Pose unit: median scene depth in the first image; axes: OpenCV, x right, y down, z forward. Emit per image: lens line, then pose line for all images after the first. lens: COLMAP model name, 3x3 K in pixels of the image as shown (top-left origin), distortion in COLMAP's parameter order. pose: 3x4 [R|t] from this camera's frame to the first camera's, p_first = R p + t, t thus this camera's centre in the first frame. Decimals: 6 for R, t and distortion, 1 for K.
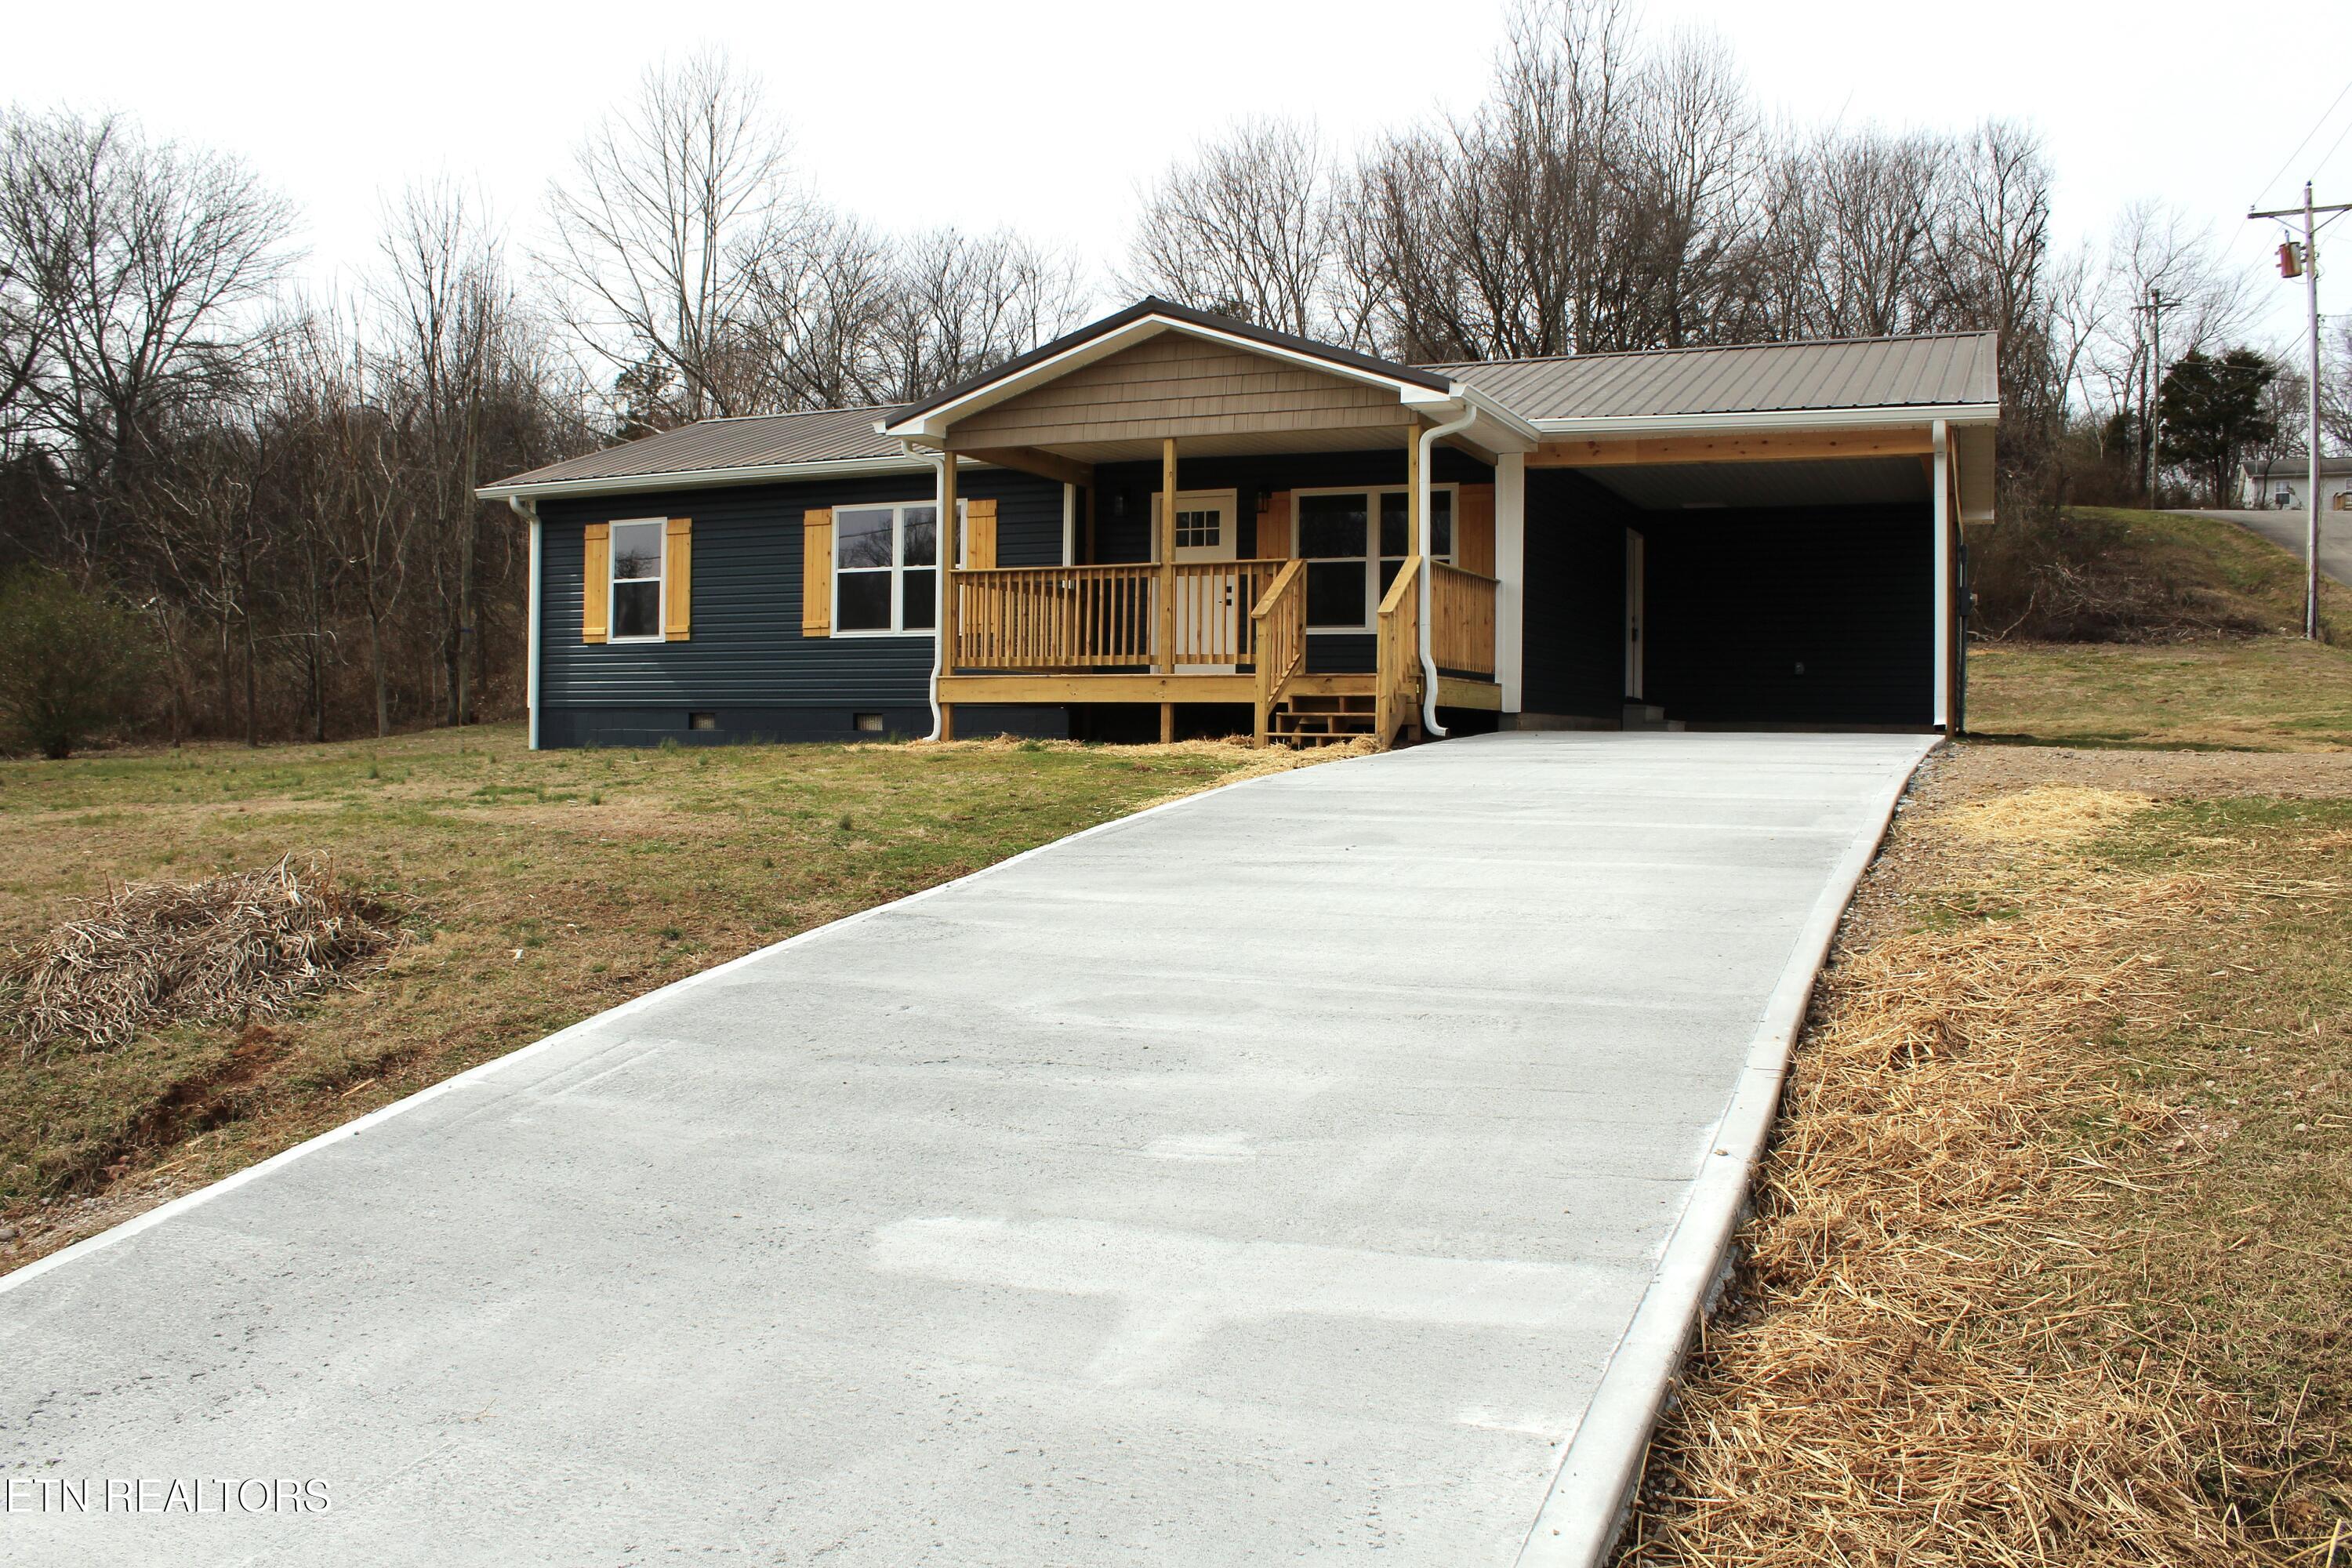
lens RADIAL K [[1953.5, 0, 1174.4], [0, 1953.5, 749.9], [0, 0, 1]] dist [-0.166392, 0.151677]
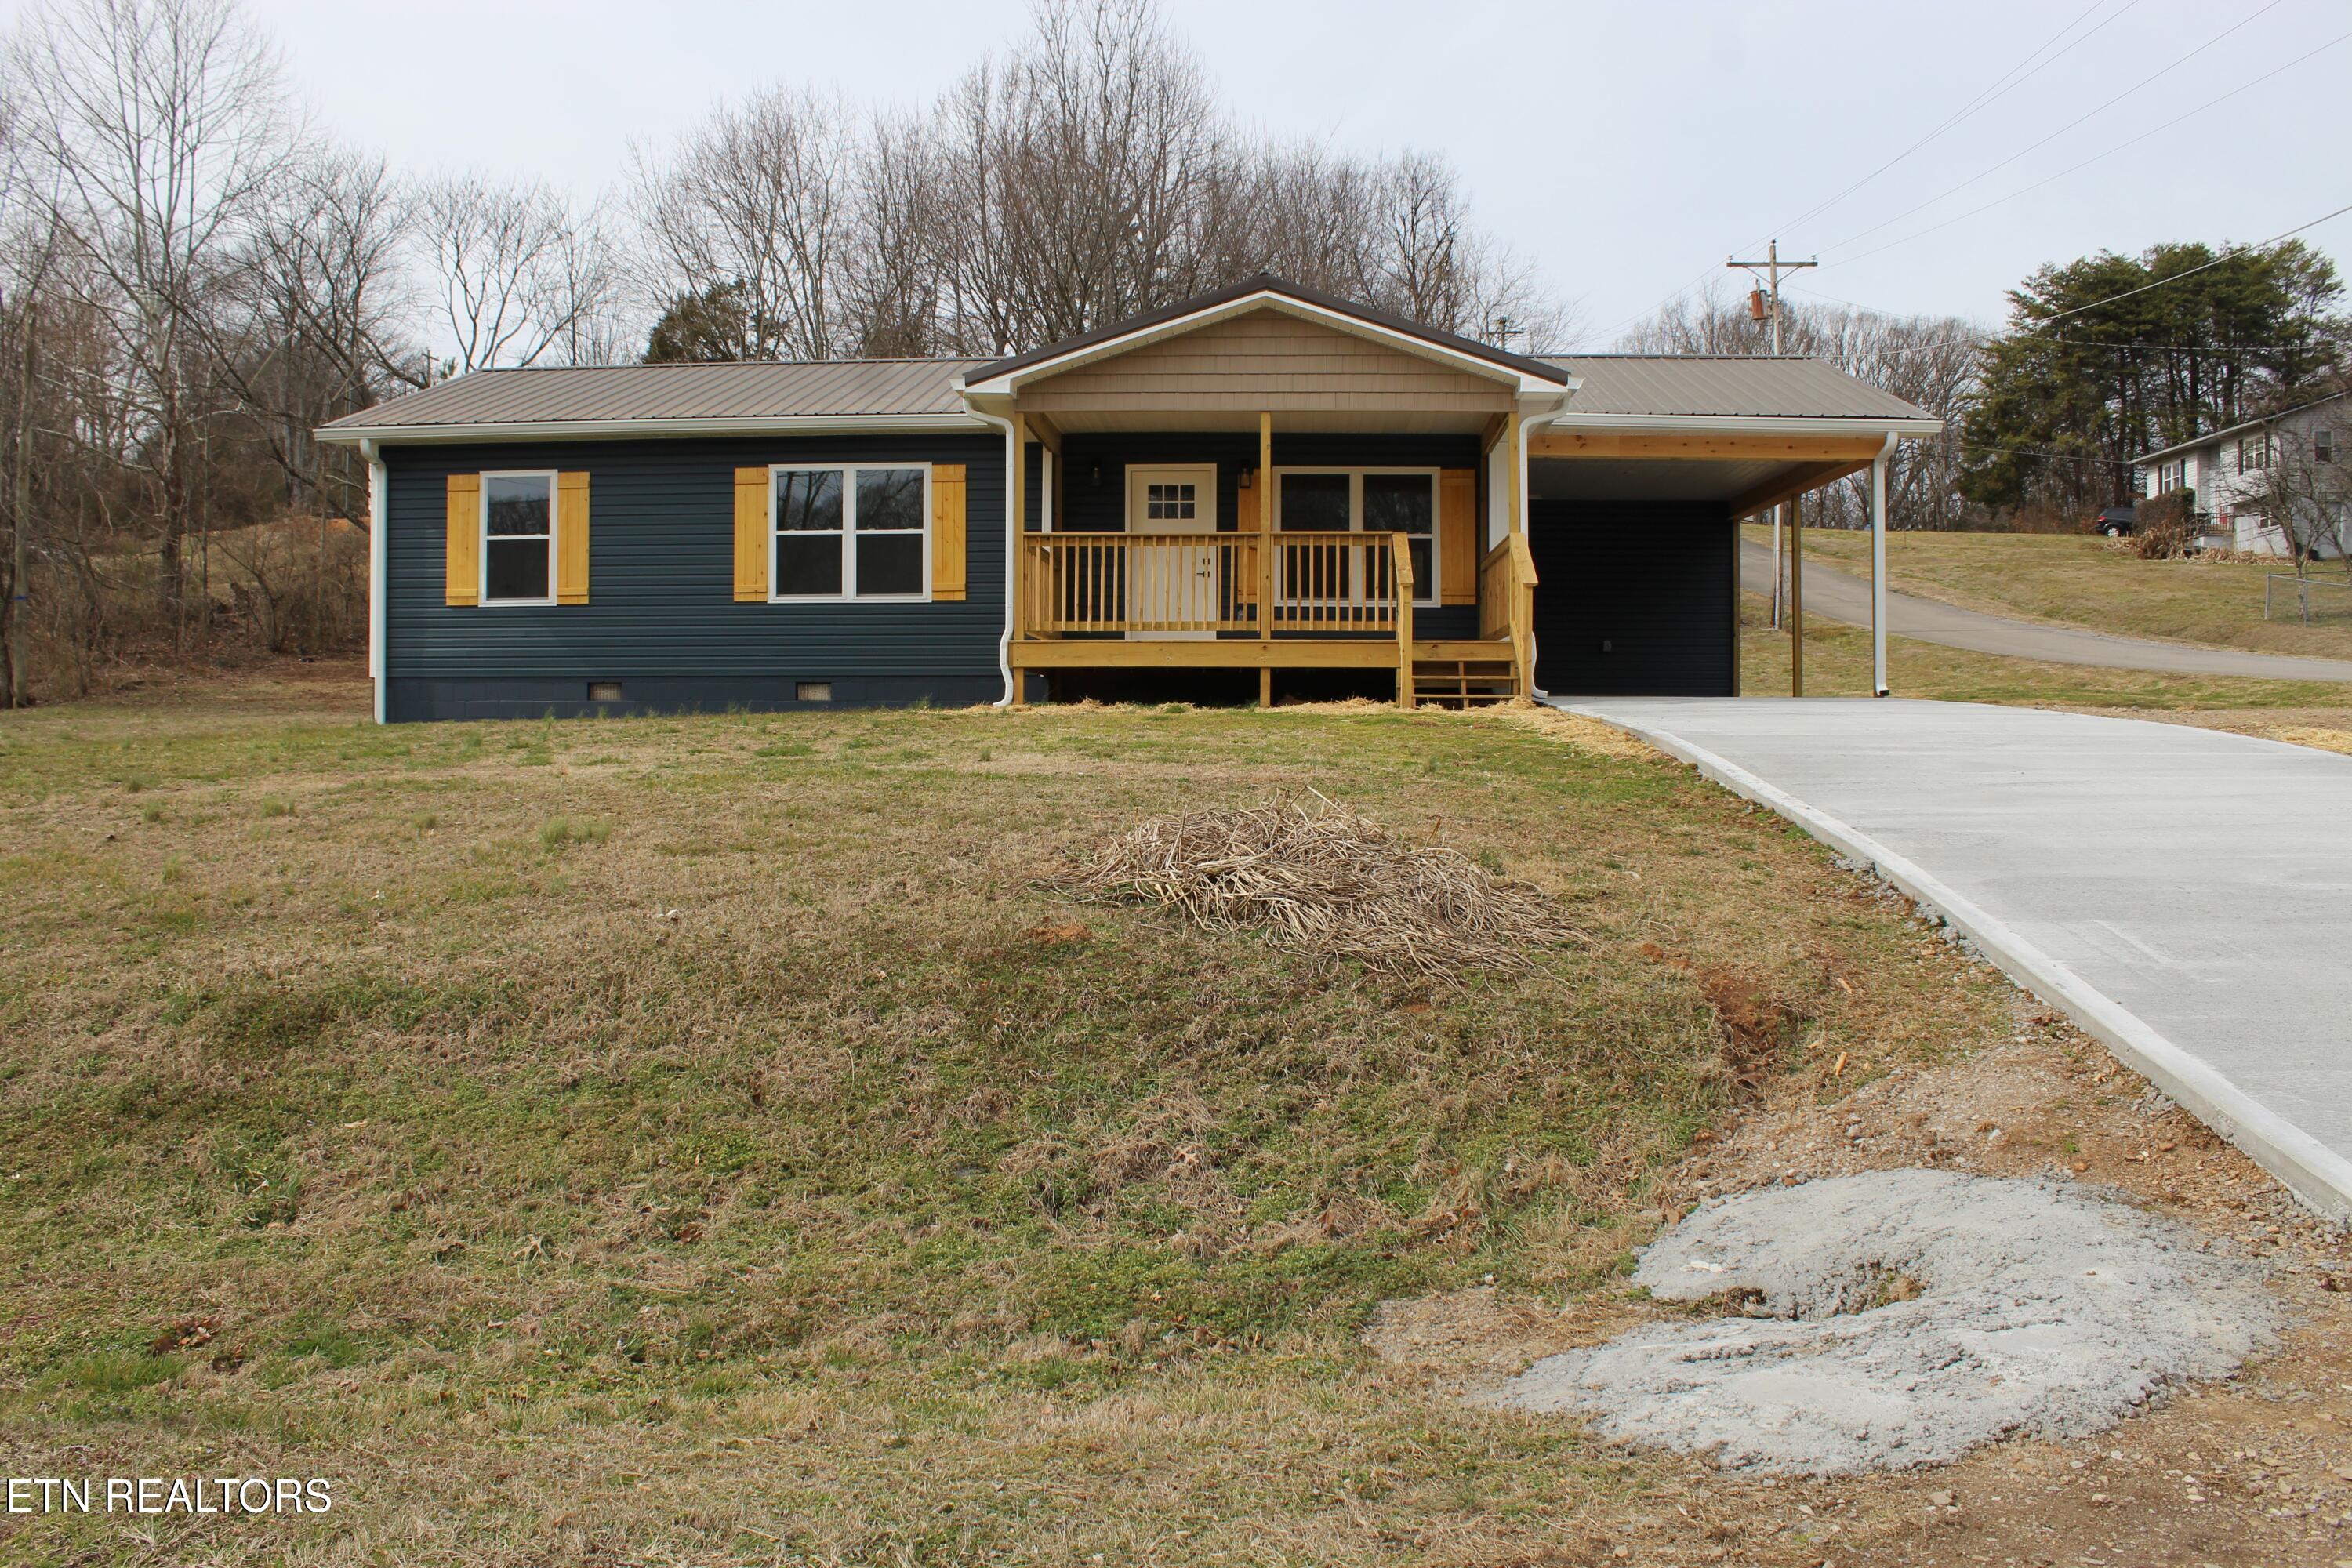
lens RADIAL K [[1953.5, 0, 1174.4], [0, 1953.5, 749.9], [0, 0, 1]] dist [-0.166392, 0.151677]
pose [[0.931856, -0.009305, 0.362710, -0.341947], [0.007975, 0.999955, 0.005166, 0.011155], [-0.362741, -0.001922, 0.931888, 0.044115]]
